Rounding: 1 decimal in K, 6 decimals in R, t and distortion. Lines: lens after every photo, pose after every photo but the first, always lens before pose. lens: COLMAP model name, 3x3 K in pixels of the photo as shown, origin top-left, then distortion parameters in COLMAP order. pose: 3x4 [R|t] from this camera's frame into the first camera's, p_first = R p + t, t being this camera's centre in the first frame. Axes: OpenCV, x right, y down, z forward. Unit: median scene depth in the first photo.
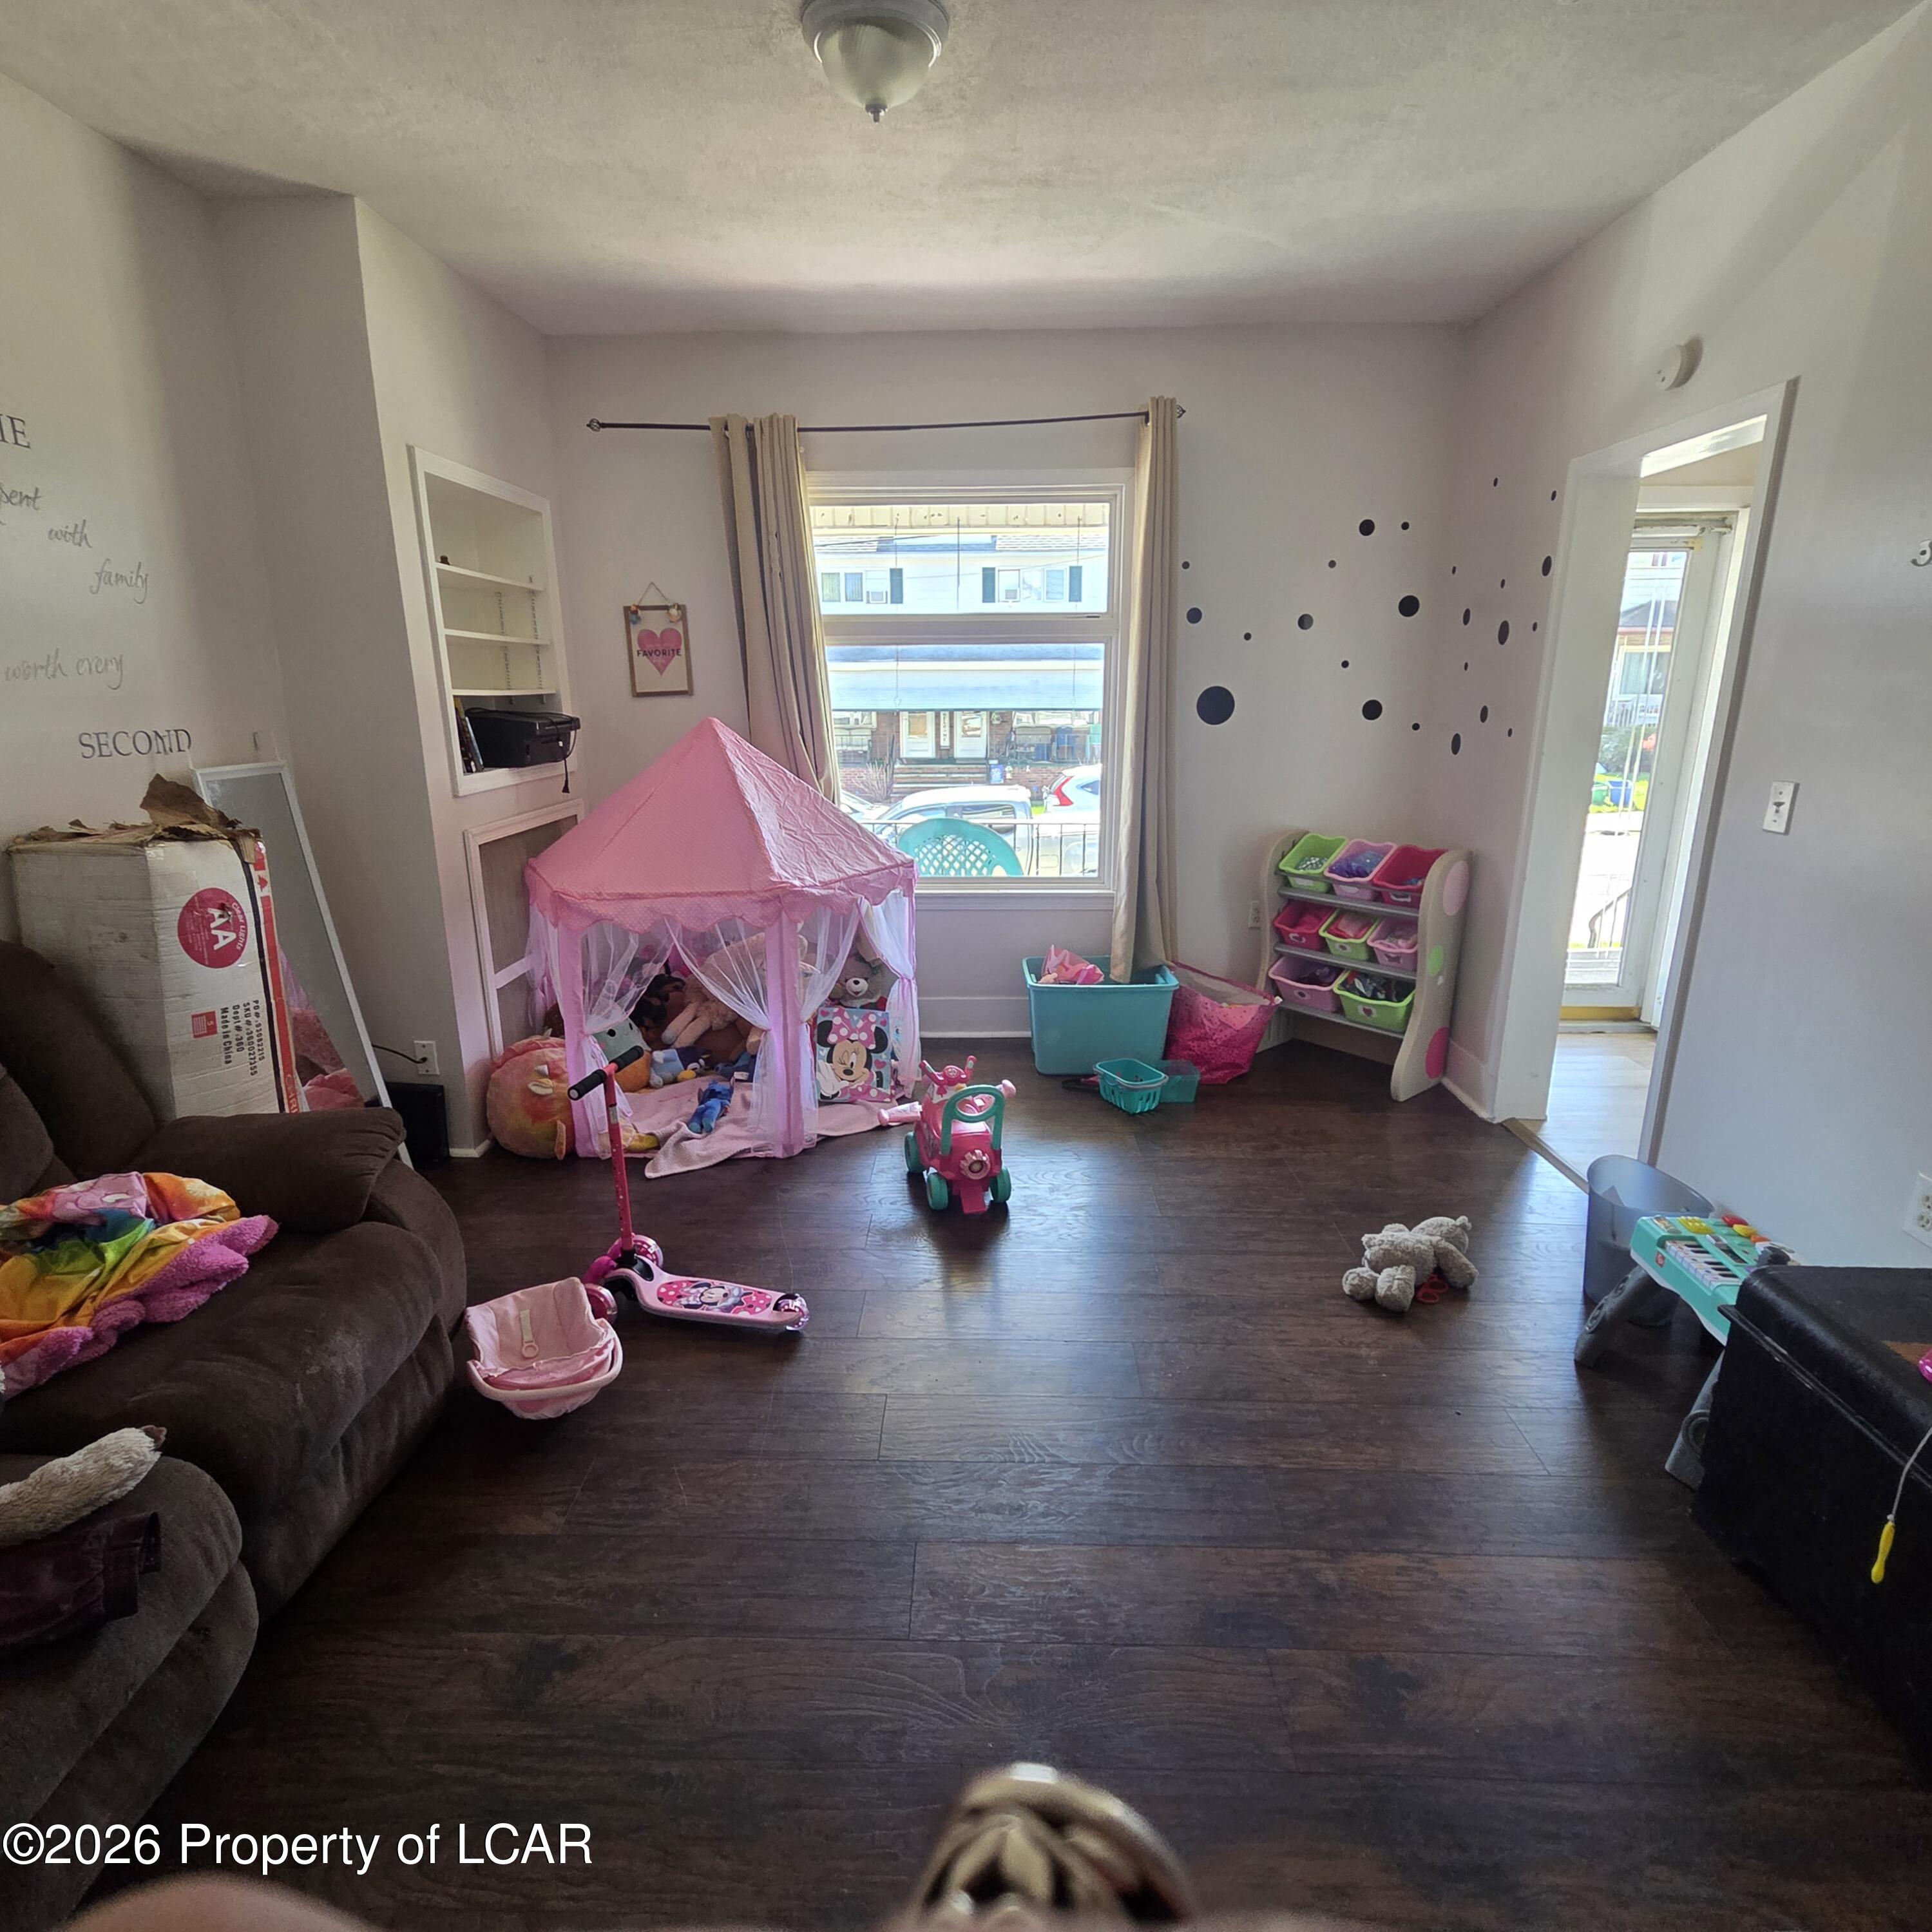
lens RADIAL K [[1055.2, 0, 961.5], [0, 1055.2, 948.7], [0, 0, 1]] dist [0.005629, -0.000388]
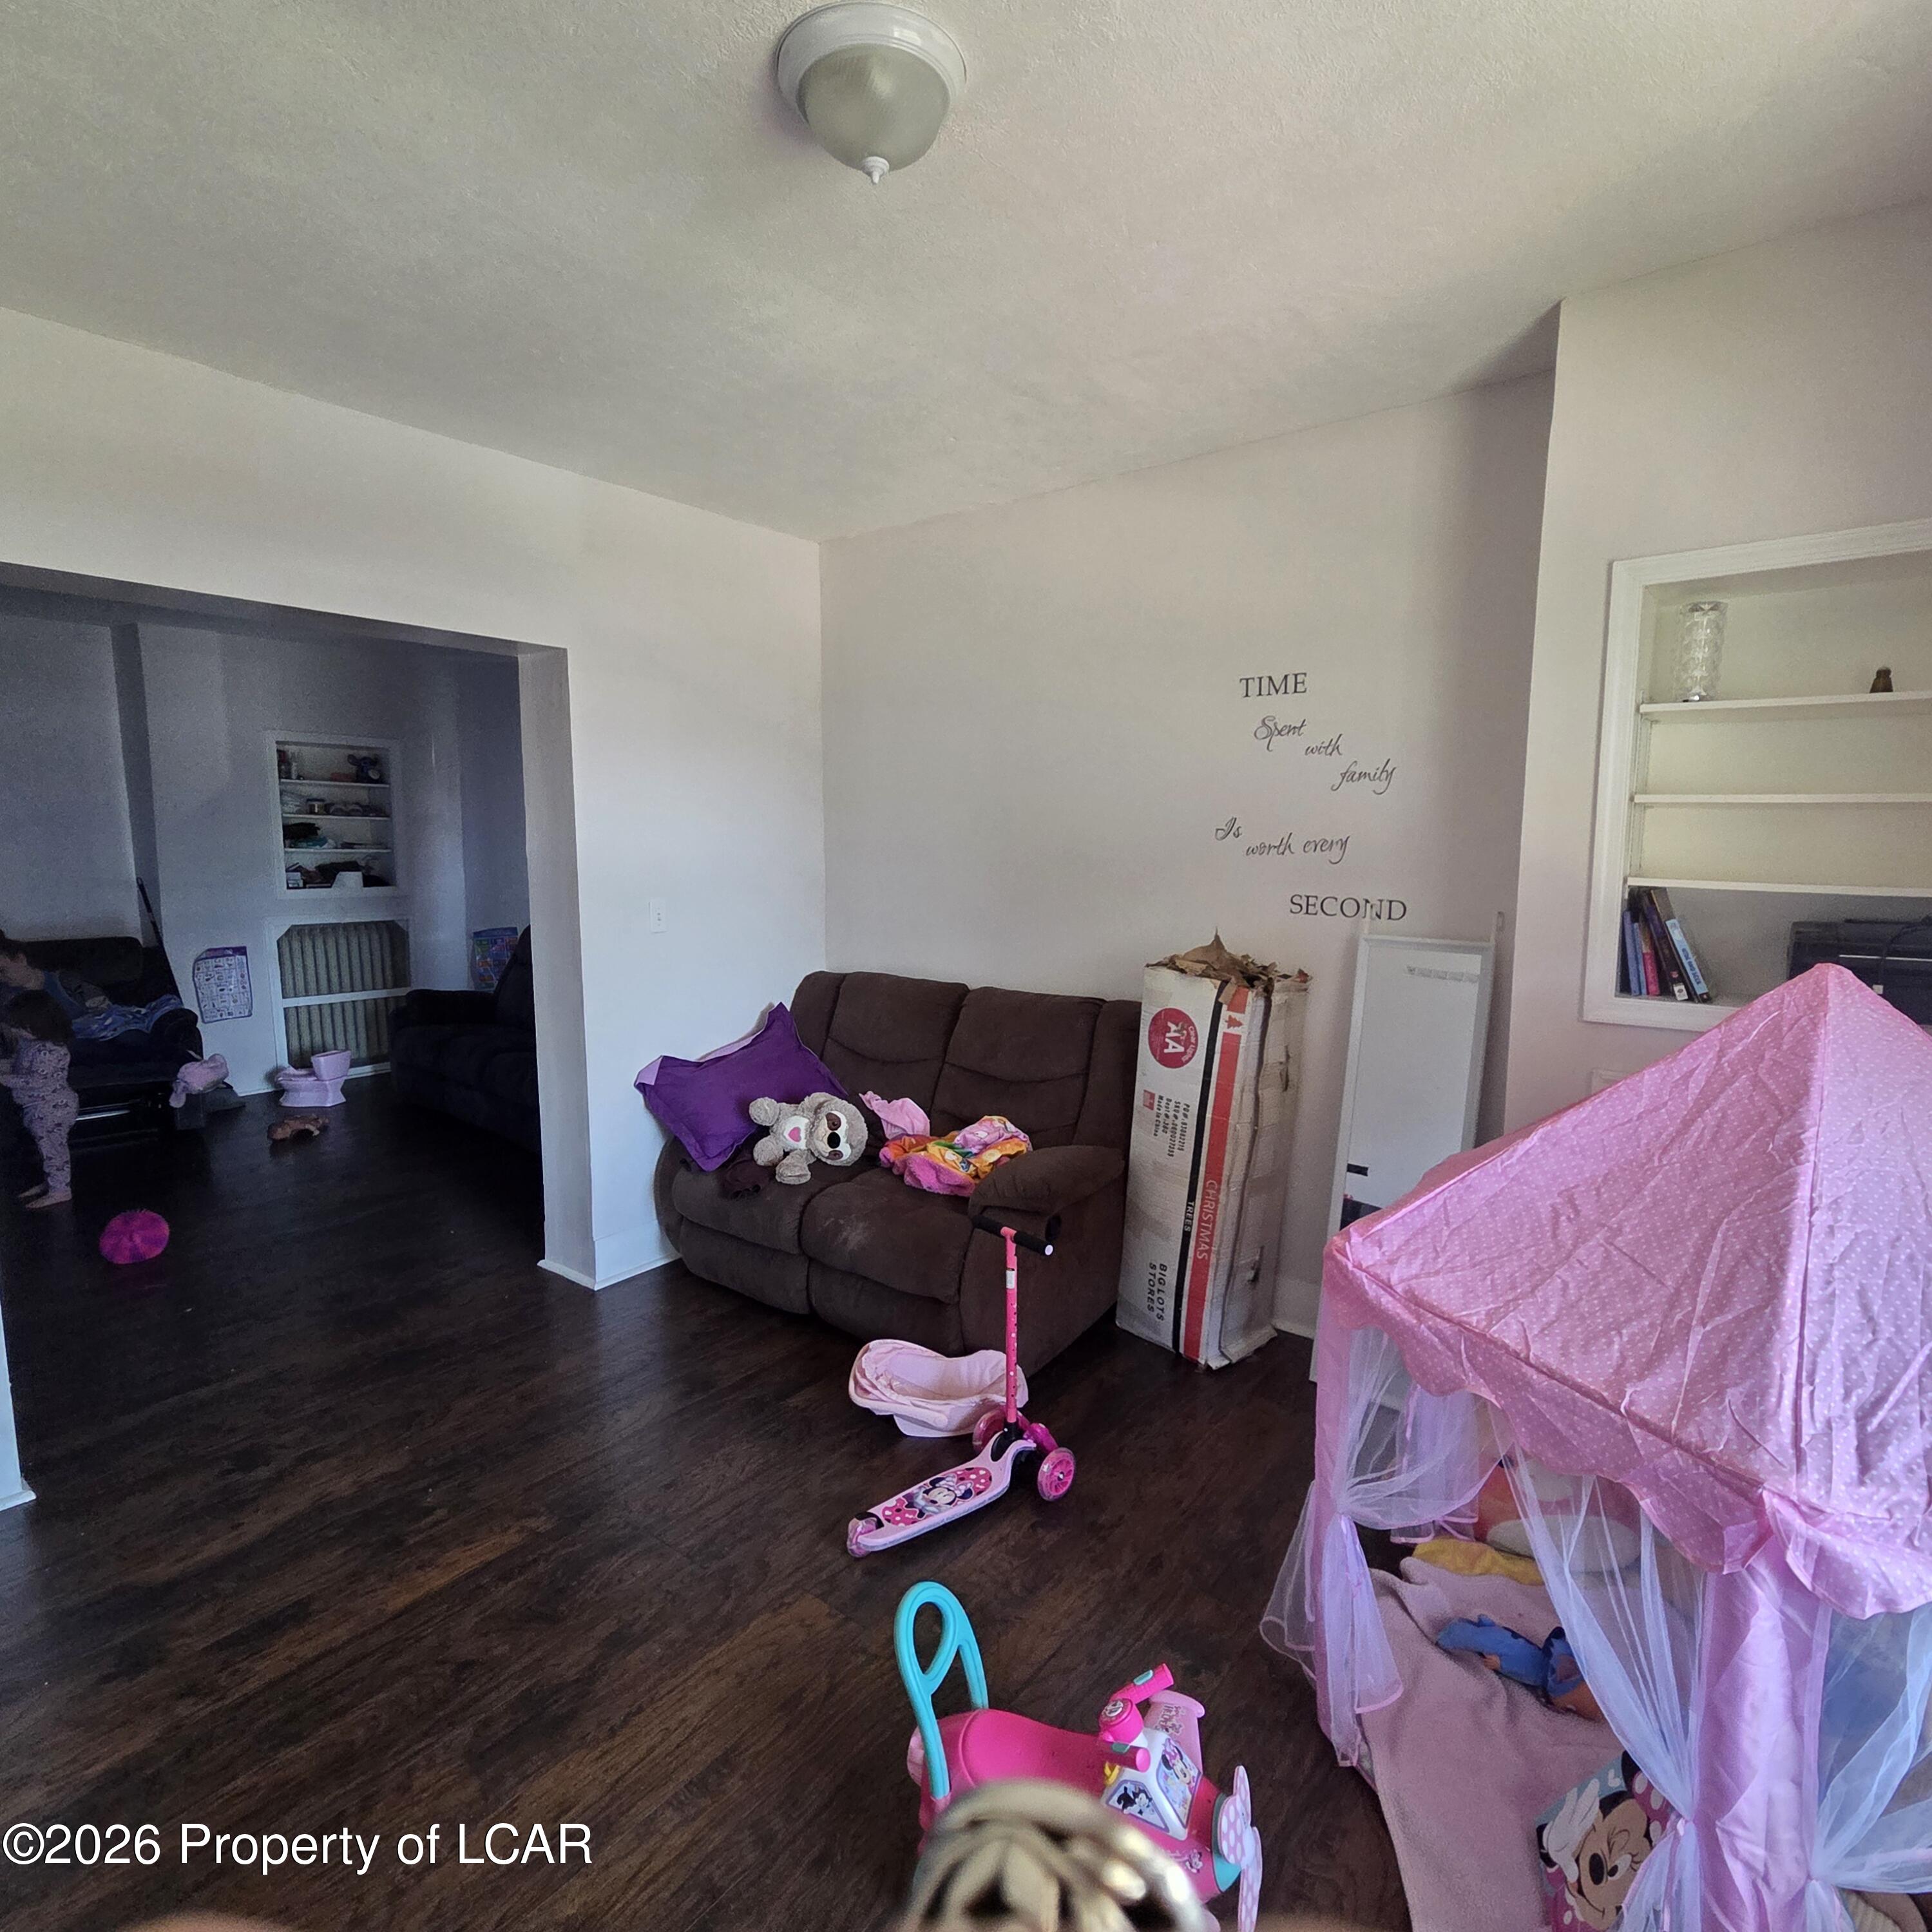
lens RADIAL K [[1055.2, 0, 966.2], [0, 1055.2, 964.2], [0, 0, 1]] dist [0.005629, -0.000388]
pose [[-0.597822, 0.096823, -0.795760, 0.349663], [-0.201345, 0.942721, 0.265966, -0.286879], [0.775931, 0.319223, -0.544085, 1.048083]]
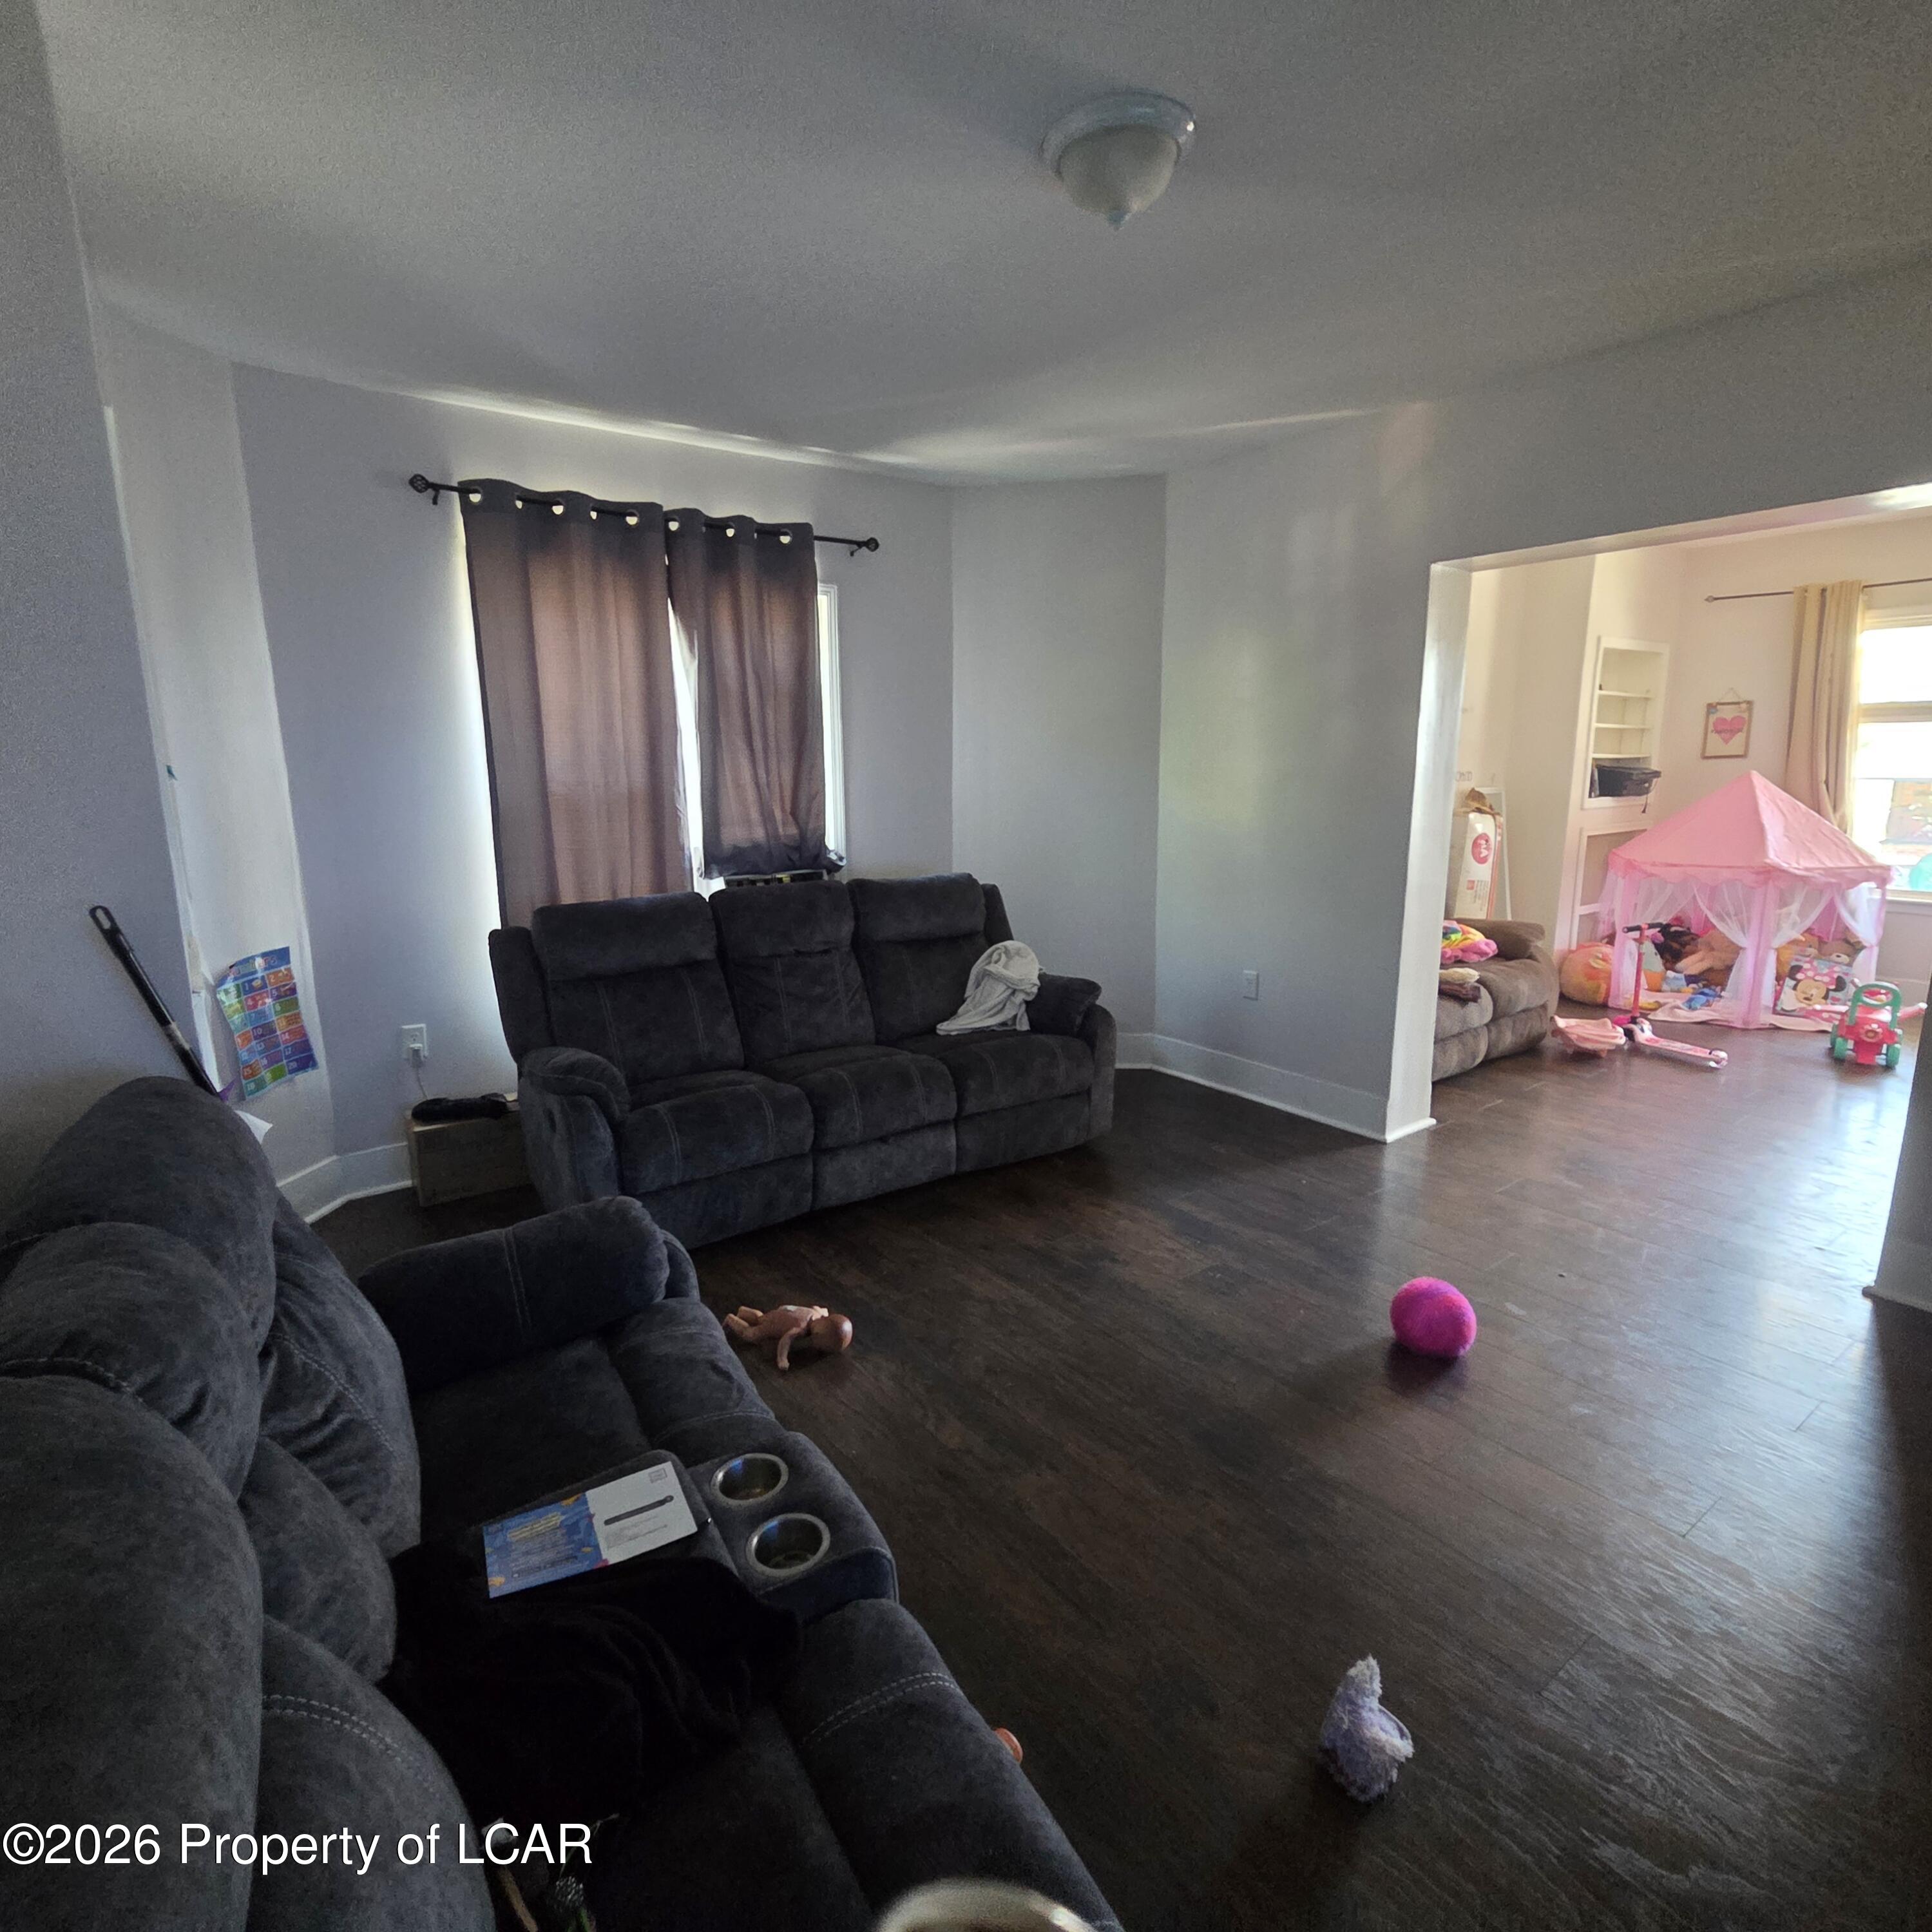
lens RADIAL K [[1055.2, 0, 963.8], [0, 1055.2, 966.1], [0, 0, 1]] dist [0.005629, -0.000388]
pose [[0.613696, 0.154037, -0.774370, 0.369698], [-0.188190, 0.981054, 0.046008, 0.260668], [0.766786, 0.117493, 0.631058, -1.051233]]
